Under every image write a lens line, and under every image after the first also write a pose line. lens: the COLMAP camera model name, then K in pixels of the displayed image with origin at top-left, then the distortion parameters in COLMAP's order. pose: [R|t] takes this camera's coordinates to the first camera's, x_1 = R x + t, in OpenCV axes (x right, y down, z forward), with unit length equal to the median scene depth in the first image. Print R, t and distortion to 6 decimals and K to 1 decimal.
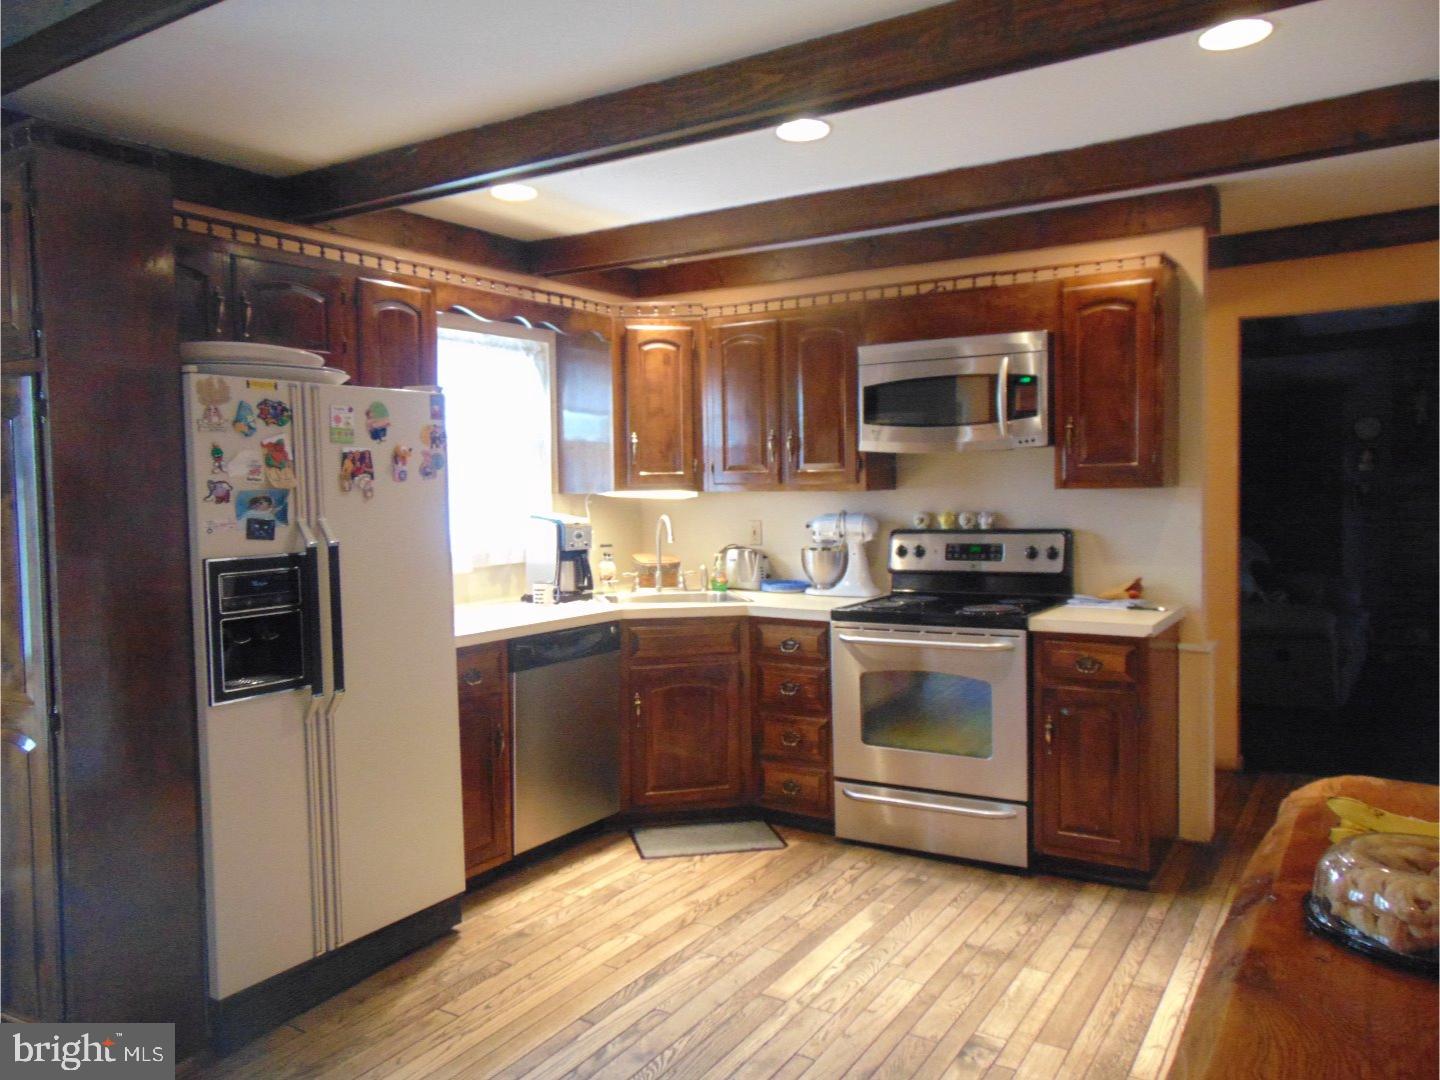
lens RADIAL K [[1086.0, 0, 711.1], [0, 1086.0, 538.1], [0, 0, 1]] dist [-0.008205, 0.028779]
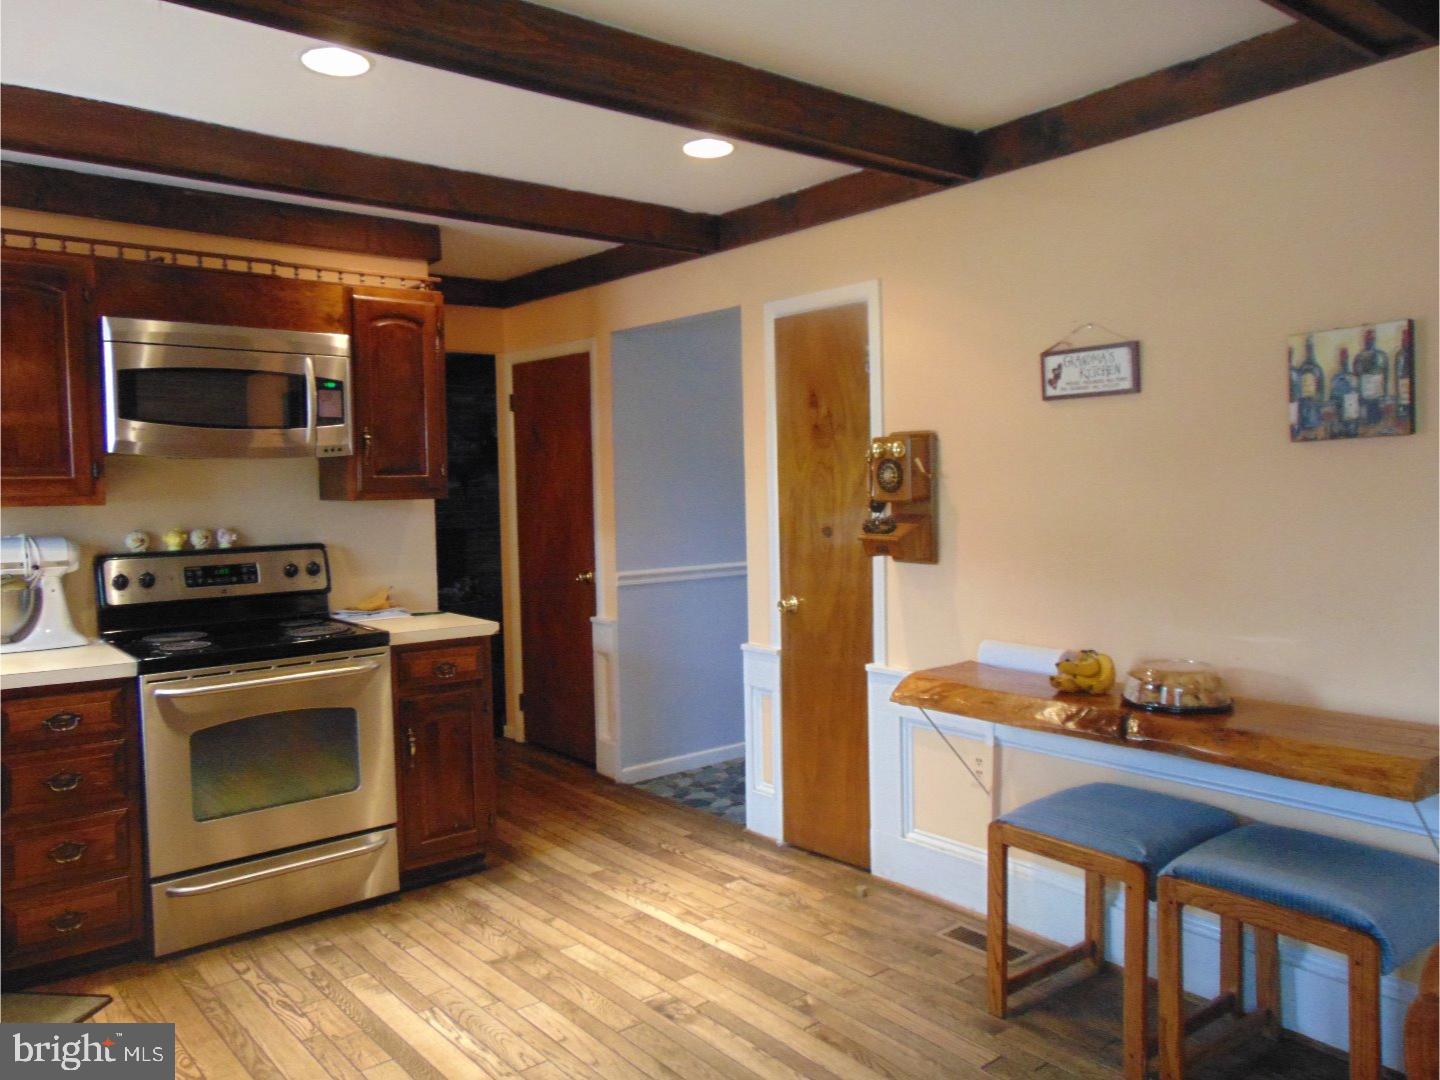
lens RADIAL K [[1086.0, 0, 711.7], [0, 1086.0, 538.1], [0, 0, 1]] dist [-0.008205, 0.028779]
pose [[0.309381, -0.033729, 0.950340, -0.512752], [0.056165, 0.998274, 0.017146, -0.010474], [-0.949278, 0.048071, 0.310741, 0.403778]]
